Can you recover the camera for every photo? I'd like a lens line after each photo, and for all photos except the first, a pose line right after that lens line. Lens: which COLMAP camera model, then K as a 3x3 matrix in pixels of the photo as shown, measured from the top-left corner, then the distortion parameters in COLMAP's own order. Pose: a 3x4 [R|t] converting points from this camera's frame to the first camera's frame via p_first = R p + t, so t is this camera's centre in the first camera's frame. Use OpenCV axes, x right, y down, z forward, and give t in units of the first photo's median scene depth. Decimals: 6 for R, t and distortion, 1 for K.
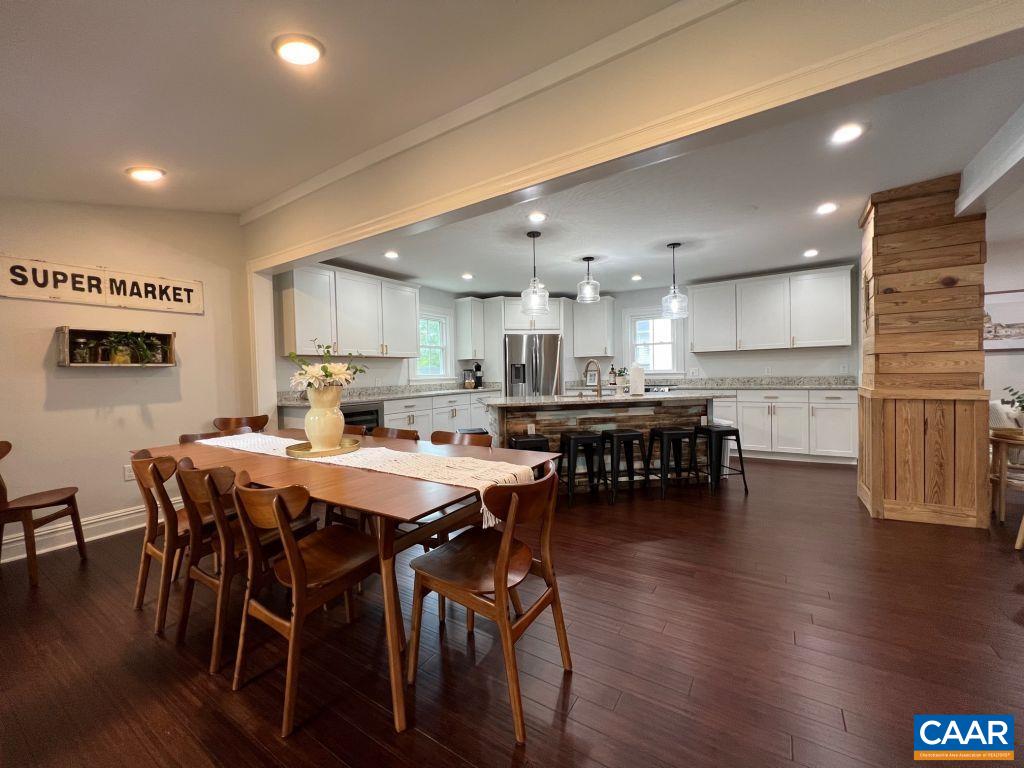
lens RADIAL K [[411.3, 0, 512.6], [0, 411.3, 382.2], [0, 0, 1]] dist [-0.000430, 0.000048]
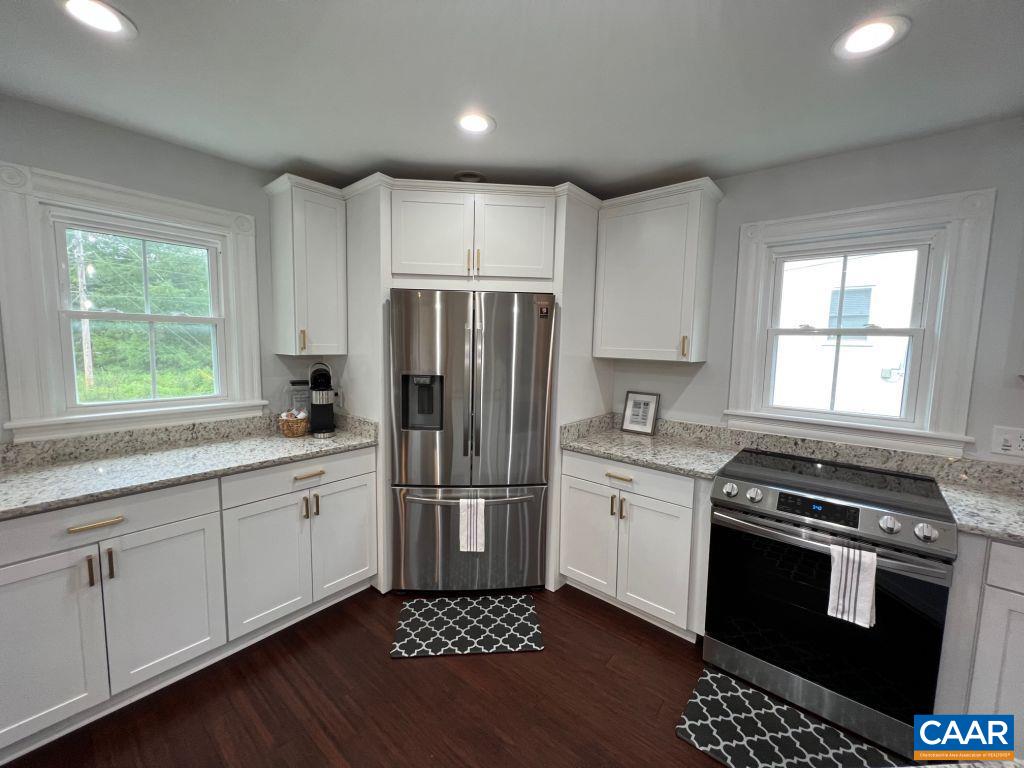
lens RADIAL K [[411.3, 0, 513.0], [0, 411.3, 381.4], [0, 0, 1]] dist [-0.000430, 0.000048]
pose [[0.991203, 0.053016, -0.121272, 0.183328], [-0.043955, 0.996123, 0.076210, -0.095500], [0.124842, -0.070209, 0.989689, 0.912668]]
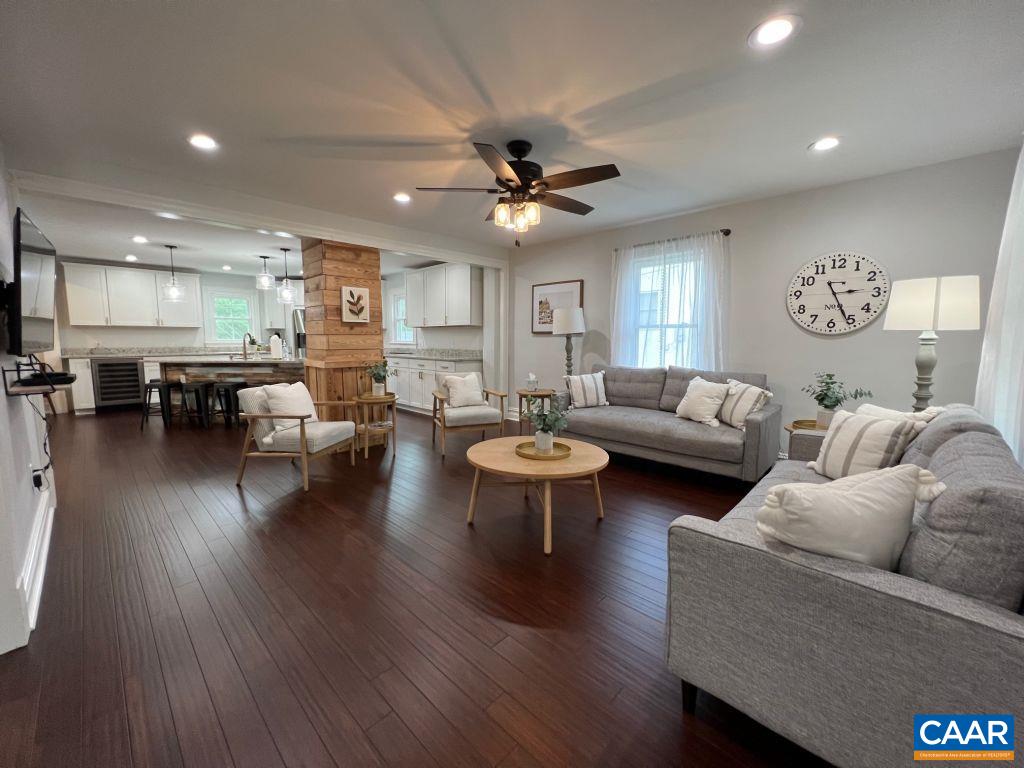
lens RADIAL K [[411.3, 0, 513.7], [0, 411.3, 383.5], [0, 0, 1]] dist [-0.000430, 0.000048]
pose [[0.980475, 0.047576, -0.190803, 1.262821], [-0.030564, 0.995370, 0.091132, -0.034700], [0.194255, -0.083521, 0.977389, -0.197304]]
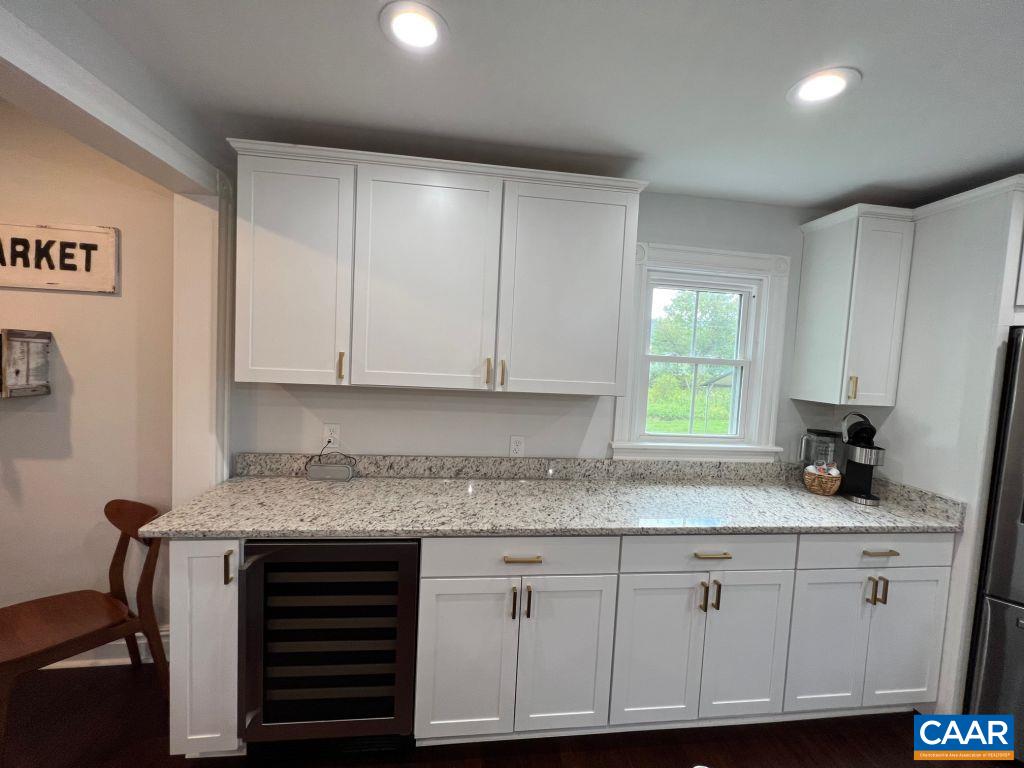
lens RADIAL K [[411.3, 0, 508.6], [0, 411.3, 382.0], [0, 0, 1]] dist [-0.000430, 0.000048]
pose [[0.644167, 0.099083, -0.758440, -0.032963], [-0.081320, 0.994826, 0.060897, -0.099274], [0.760550, 0.022449, 0.648891, 0.820476]]
